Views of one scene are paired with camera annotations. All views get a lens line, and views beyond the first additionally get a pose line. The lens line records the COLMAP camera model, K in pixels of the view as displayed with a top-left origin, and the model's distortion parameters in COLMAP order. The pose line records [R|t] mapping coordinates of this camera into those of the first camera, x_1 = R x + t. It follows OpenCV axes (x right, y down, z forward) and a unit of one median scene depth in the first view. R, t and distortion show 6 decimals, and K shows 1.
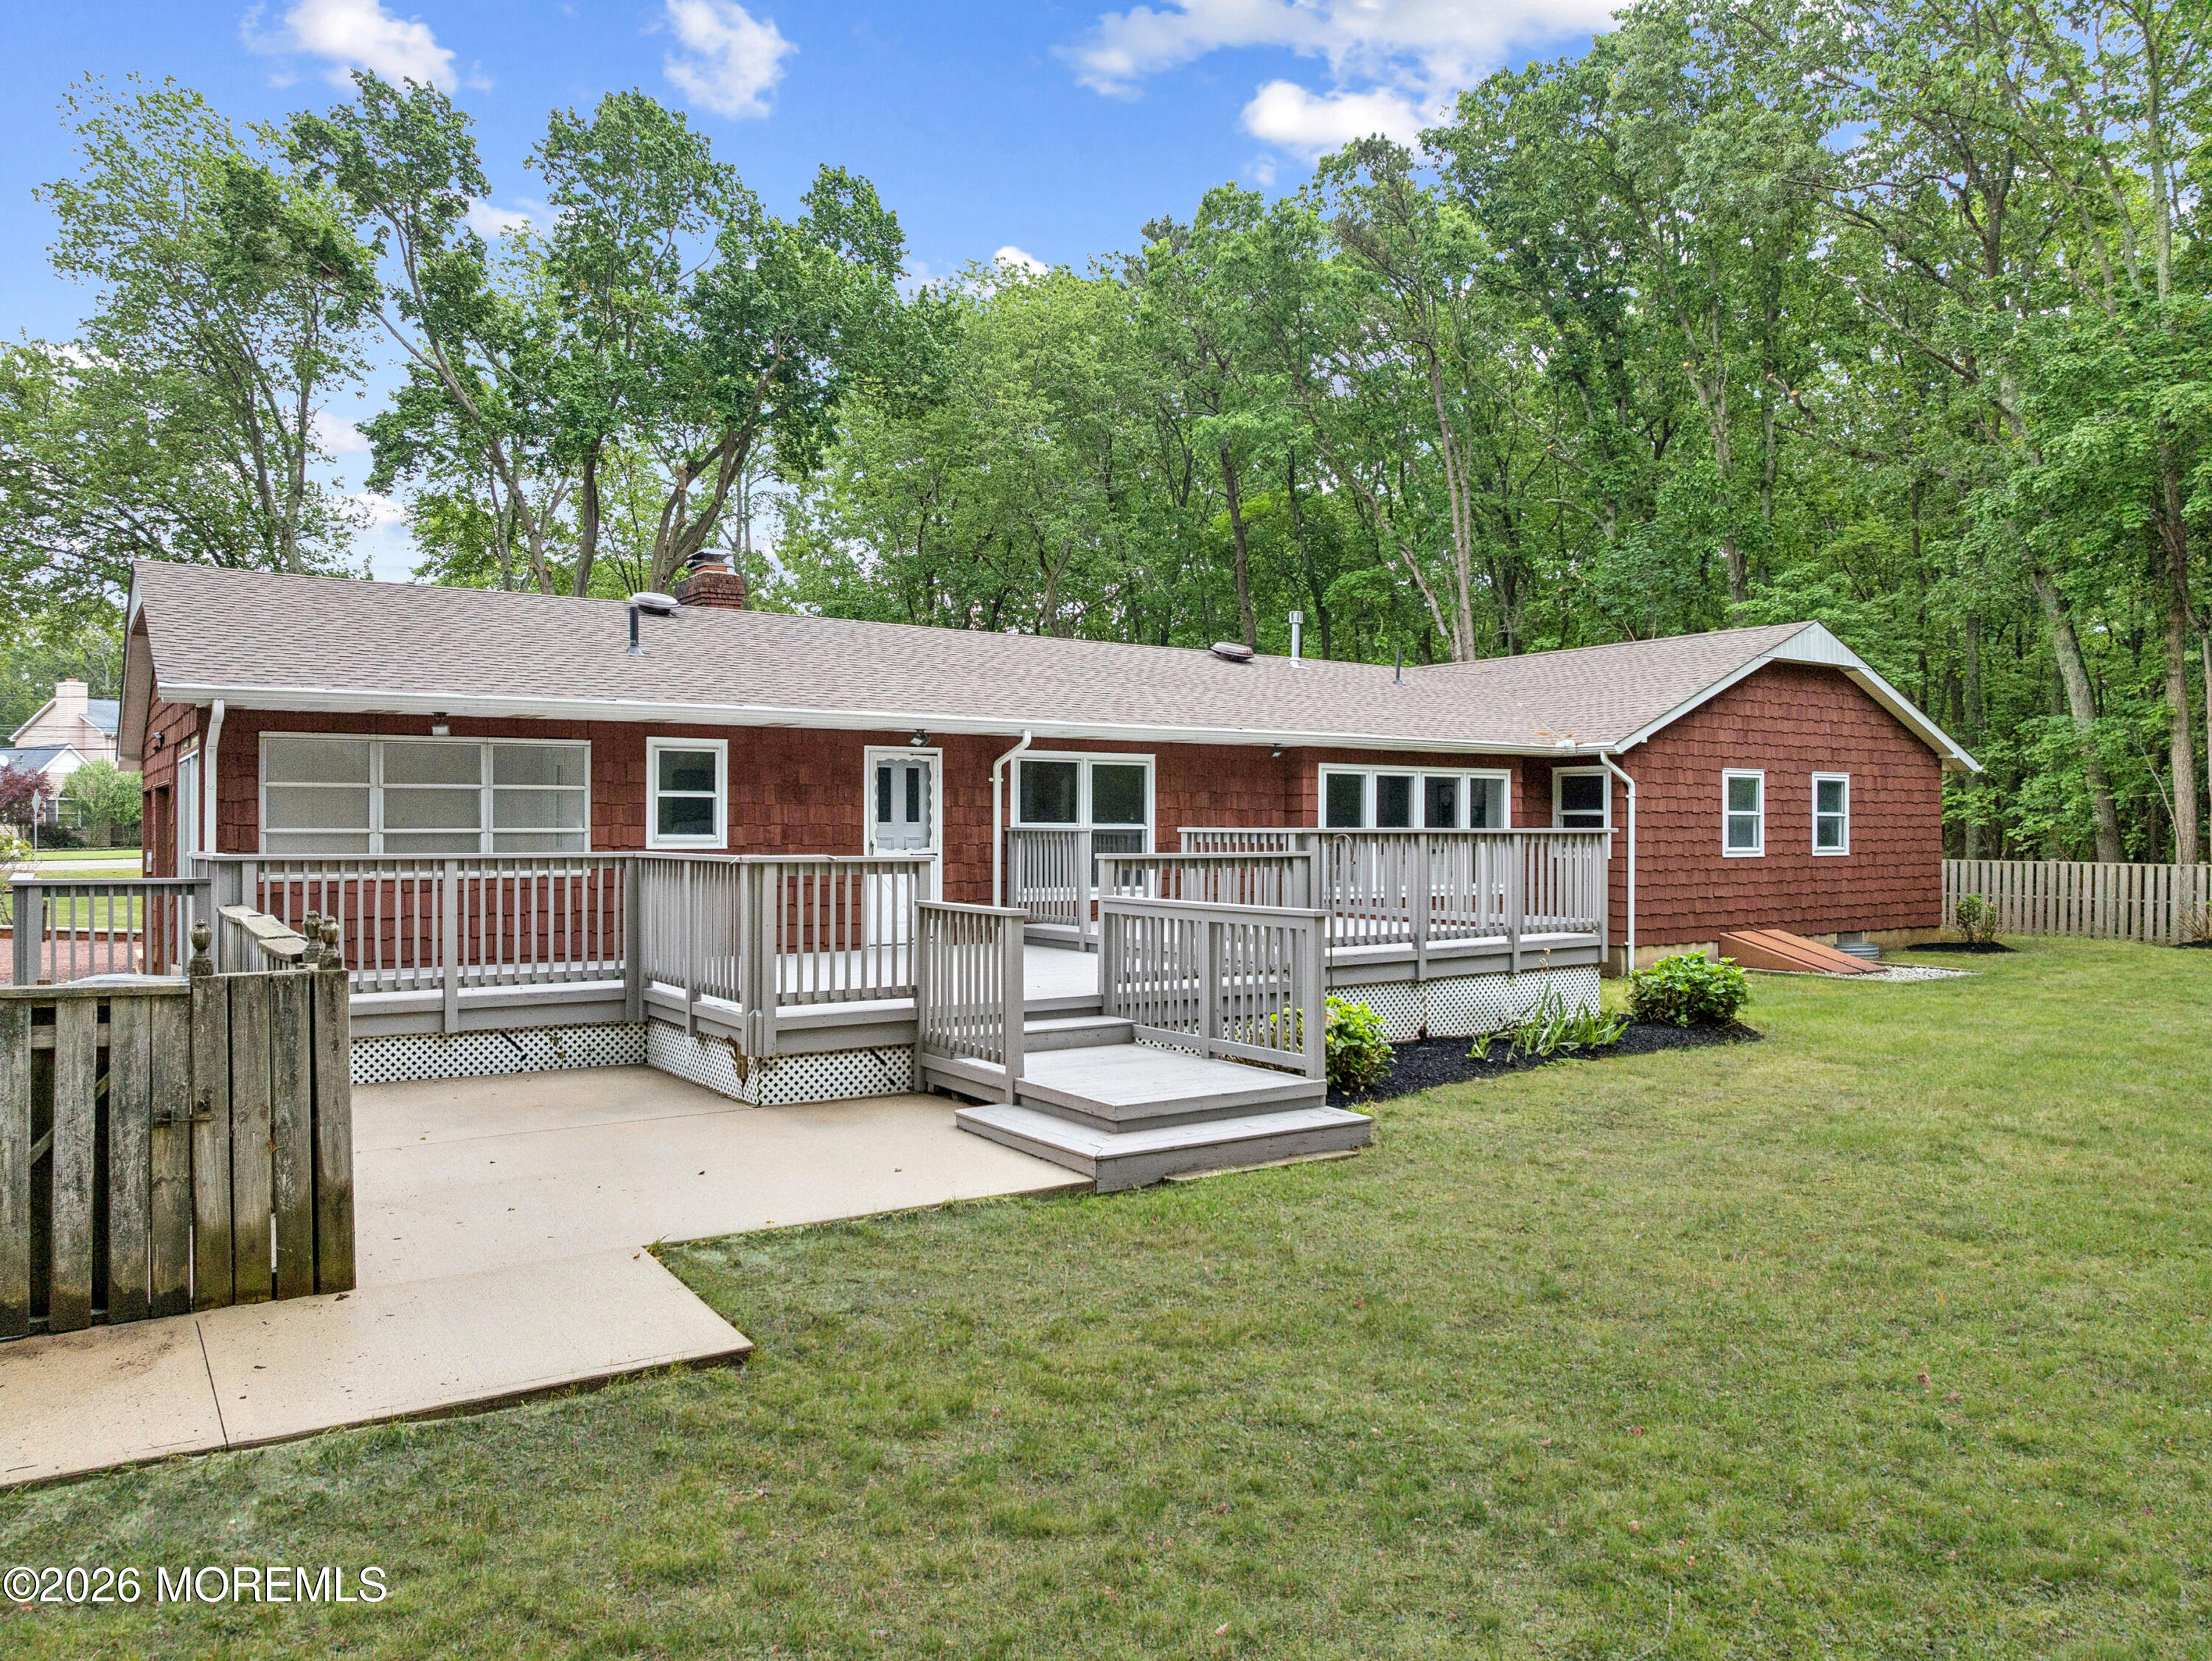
lens RADIAL K [[1528.4, 0, 1106.0], [0, 1528.4, 830.5], [0, 0, 1]] dist [0.045116, 0.000308]
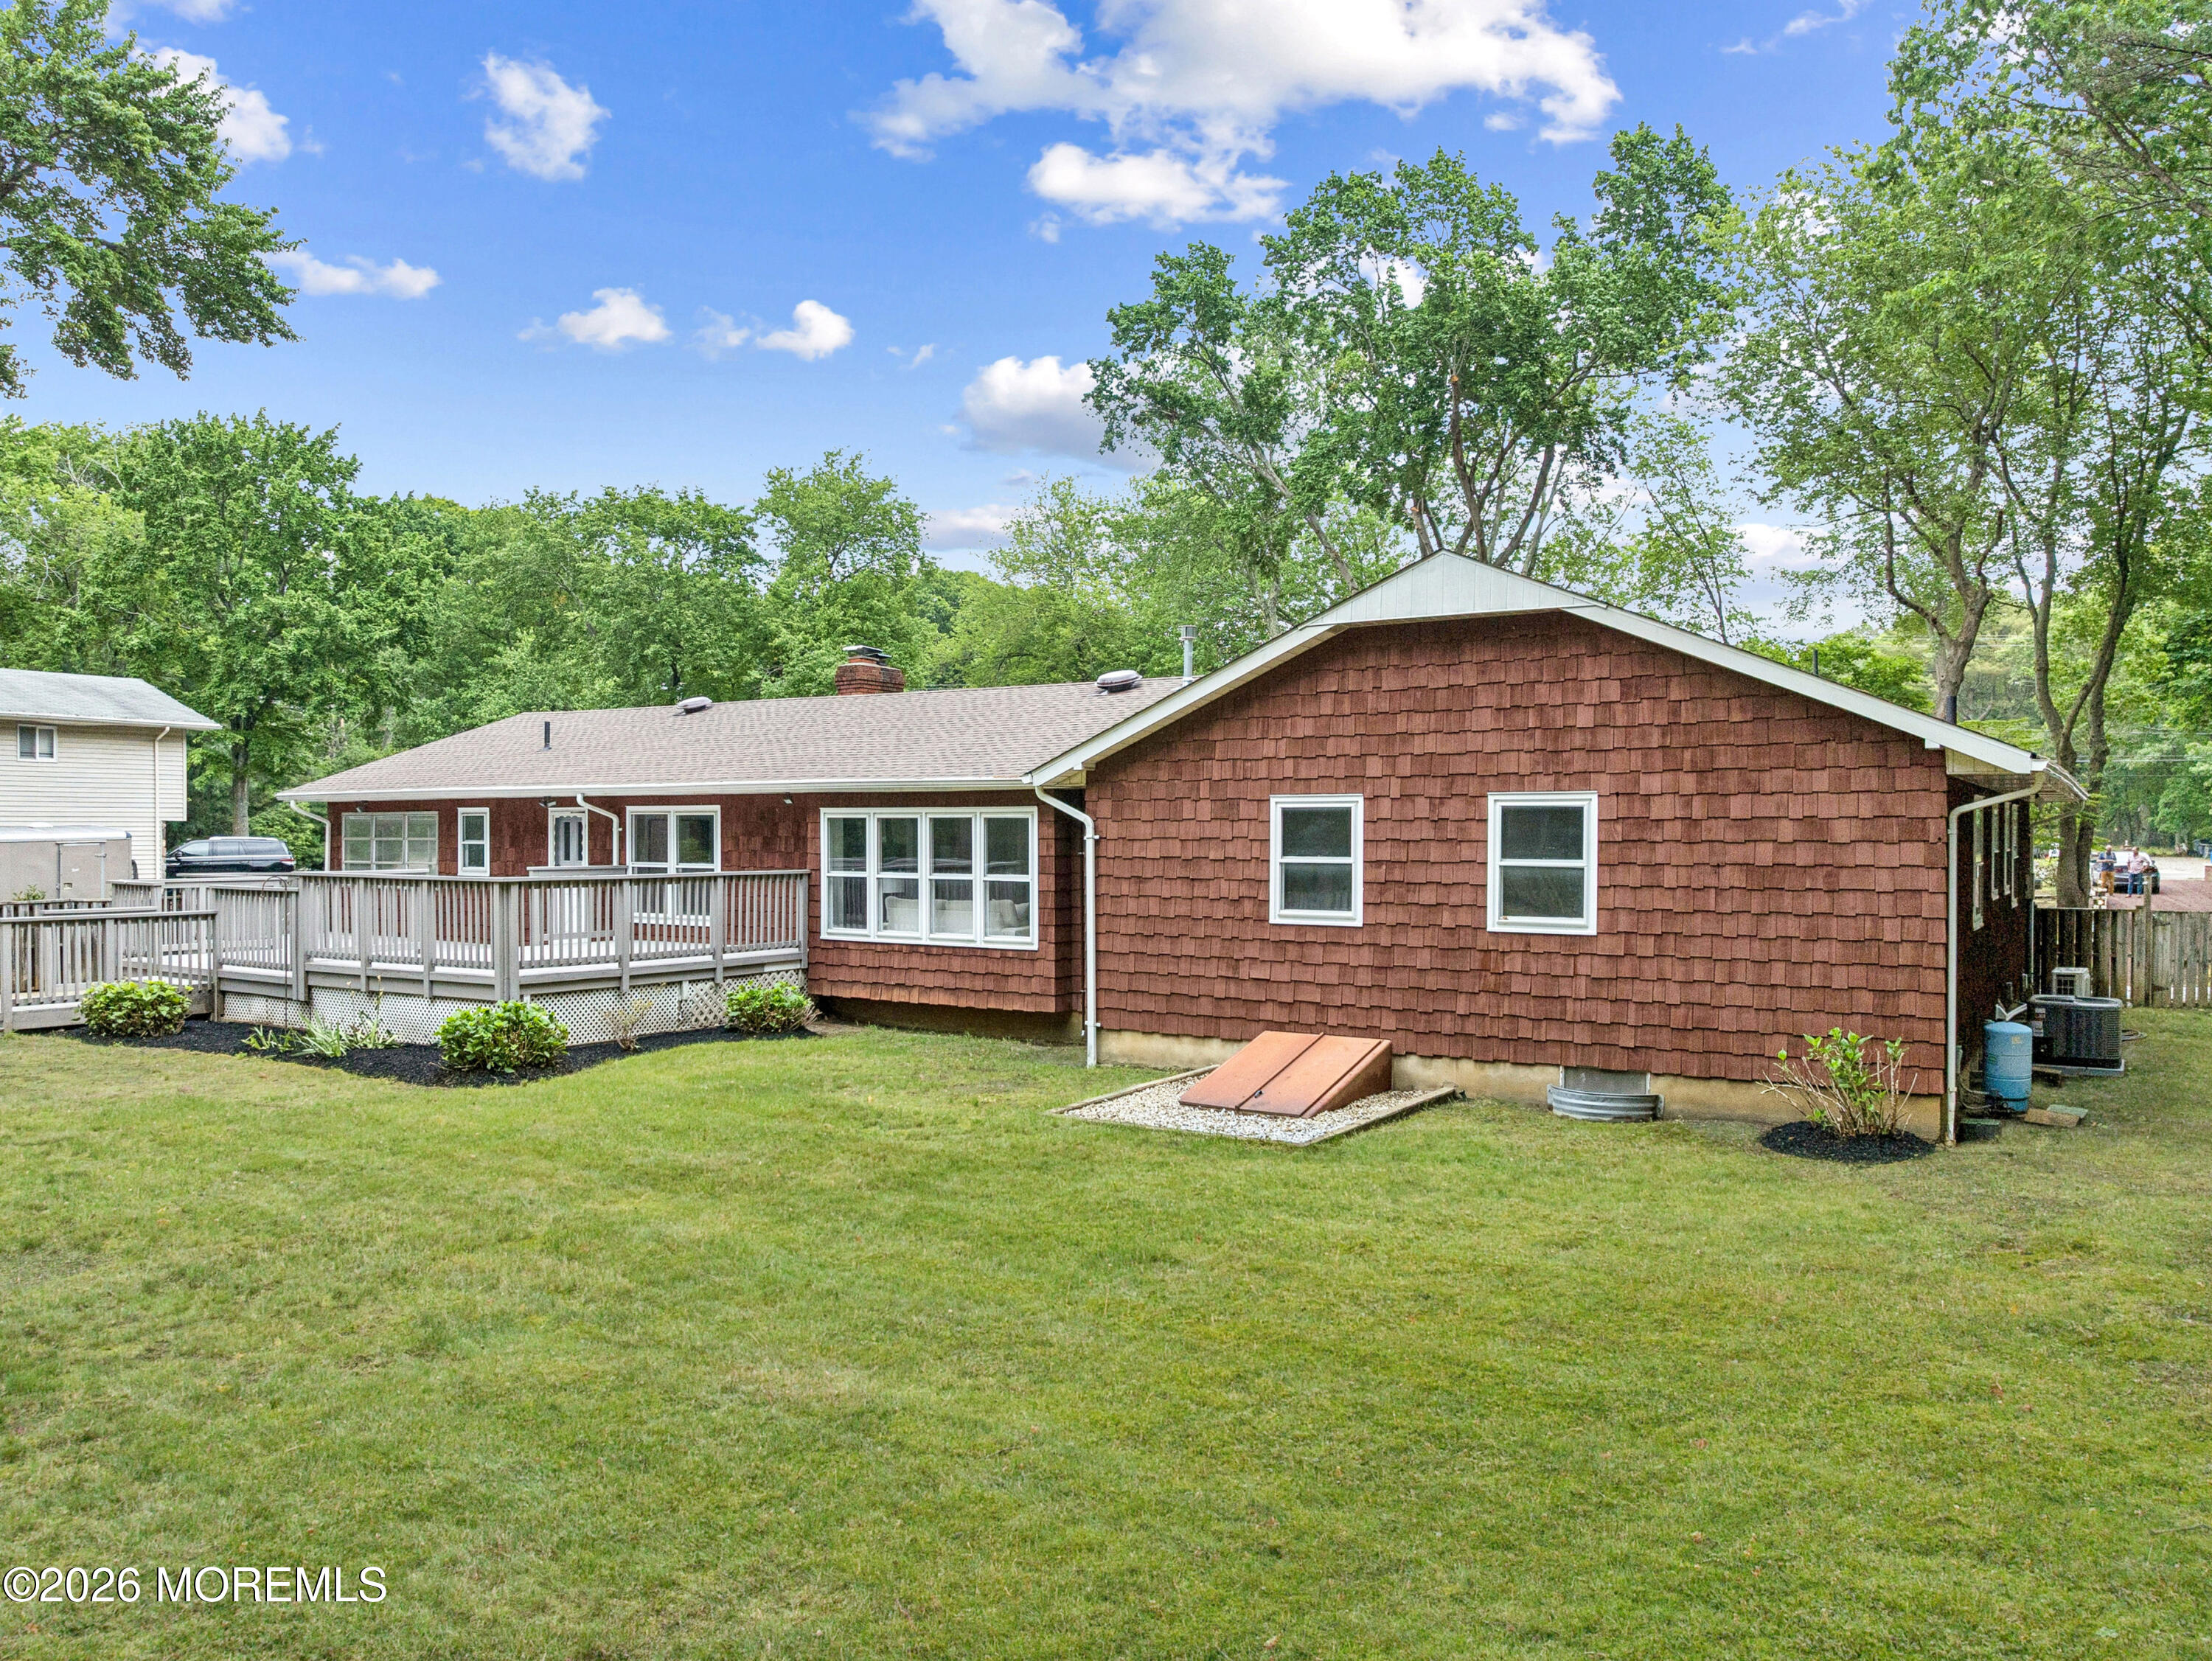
lens RADIAL K [[1528.4, 0, 1106.0], [0, 1528.4, 830.5], [0, 0, 1]] dist [0.045116, 0.000308]
pose [[0.392836, -0.008394, -0.919570, 1.226448], [-0.011620, 0.999833, -0.014091, -0.017039], [0.919535, 0.016220, 0.392673, 0.804466]]
